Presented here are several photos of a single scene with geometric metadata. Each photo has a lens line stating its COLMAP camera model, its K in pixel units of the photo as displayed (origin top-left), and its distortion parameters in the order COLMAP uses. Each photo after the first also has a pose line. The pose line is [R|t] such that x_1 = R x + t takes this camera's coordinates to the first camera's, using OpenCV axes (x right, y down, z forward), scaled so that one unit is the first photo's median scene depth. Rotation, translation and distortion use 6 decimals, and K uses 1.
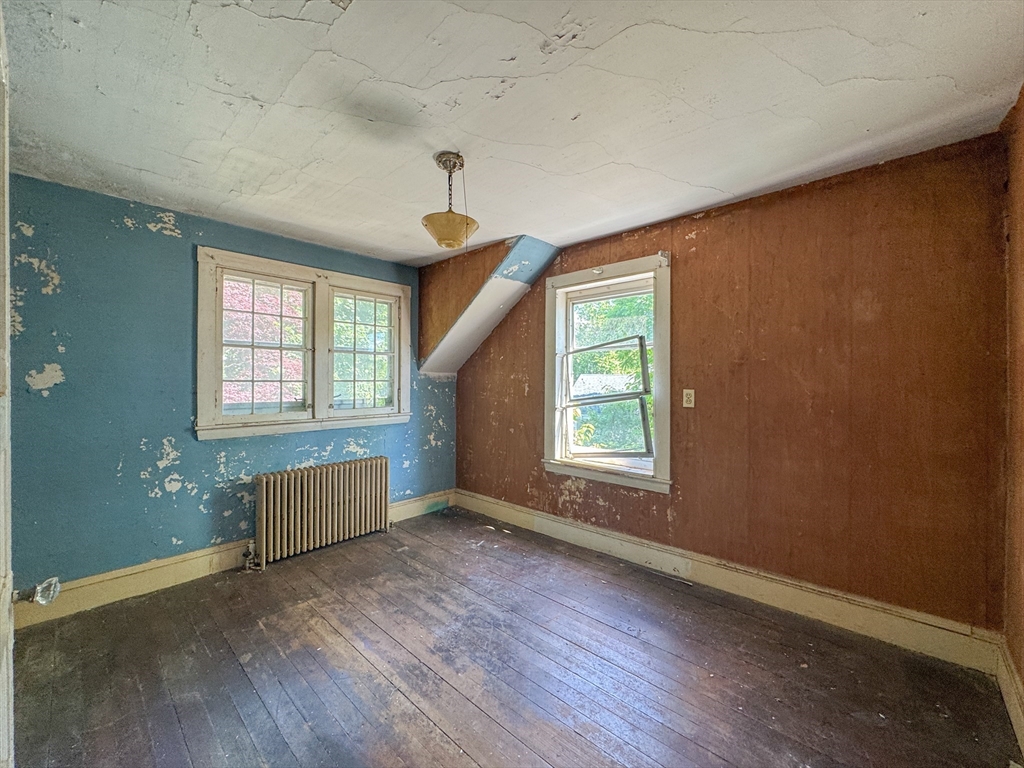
lens RADIAL K [[413.8, 0, 516.0], [0, 413.8, 380.1], [0, 0, 1]] dist [-0.001858, 0.000214]
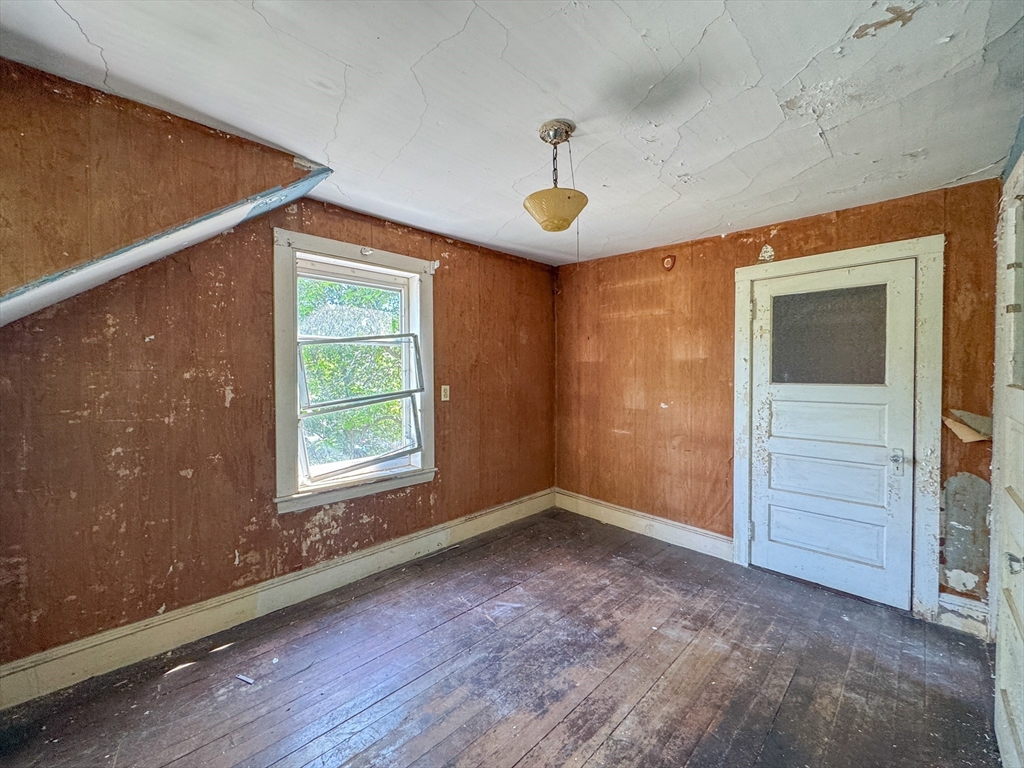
lens RADIAL K [[413.8, 0, 516.0], [0, 413.8, 380.1], [0, 0, 1]] dist [-0.001858, 0.000214]
pose [[0.035491, -0.016565, 0.999233, -0.708943], [0.005951, 0.999848, 0.016364, -0.010372], [-0.999352, 0.005365, 0.035584, 0.716490]]
